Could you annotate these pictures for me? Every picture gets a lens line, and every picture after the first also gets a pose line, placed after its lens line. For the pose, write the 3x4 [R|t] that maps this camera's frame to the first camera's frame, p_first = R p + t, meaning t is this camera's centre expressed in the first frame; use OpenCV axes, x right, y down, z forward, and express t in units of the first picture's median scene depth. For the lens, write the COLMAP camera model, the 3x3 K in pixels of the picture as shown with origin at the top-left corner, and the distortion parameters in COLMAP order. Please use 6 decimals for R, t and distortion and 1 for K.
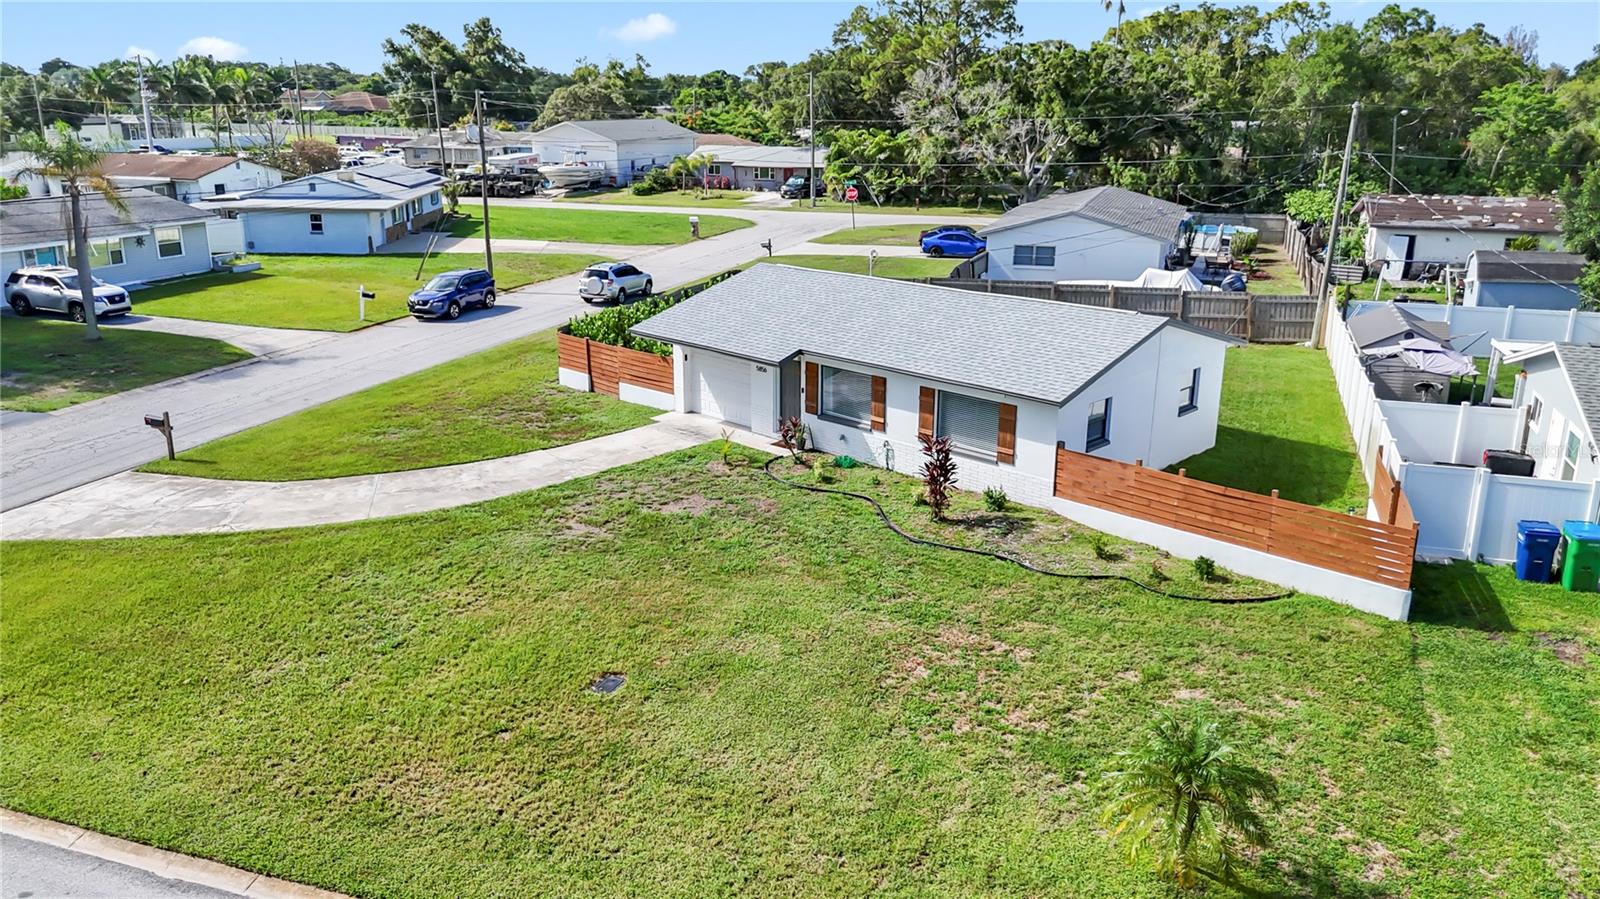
lens RADIAL K [[1188.5, 0, 803.2], [0, 1188.5, 443.0], [0, 0, 1]] dist [0.062786, -0.058153]
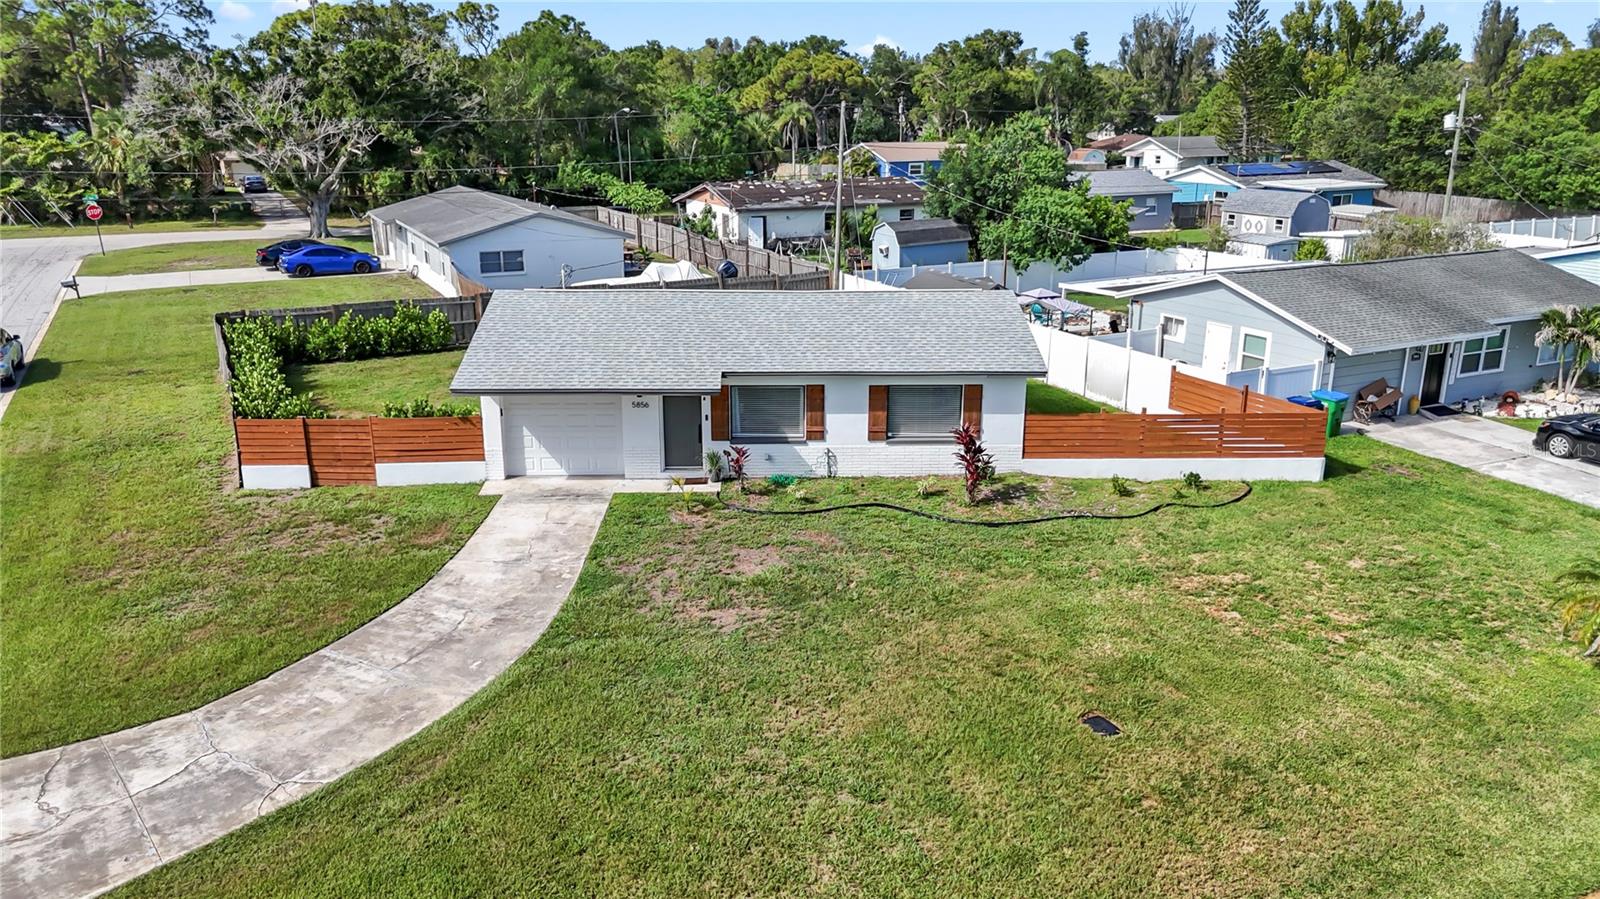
lens RADIAL K [[1188.5, 0, 803.2], [0, 1188.5, 443.0], [0, 0, 1]] dist [0.062786, -0.058153]
pose [[0.696726, -0.202816, 0.688069, -0.618246], [0.200731, 0.976001, 0.084431, -0.093111], [-0.688680, 0.079291, 0.720717, 0.312557]]
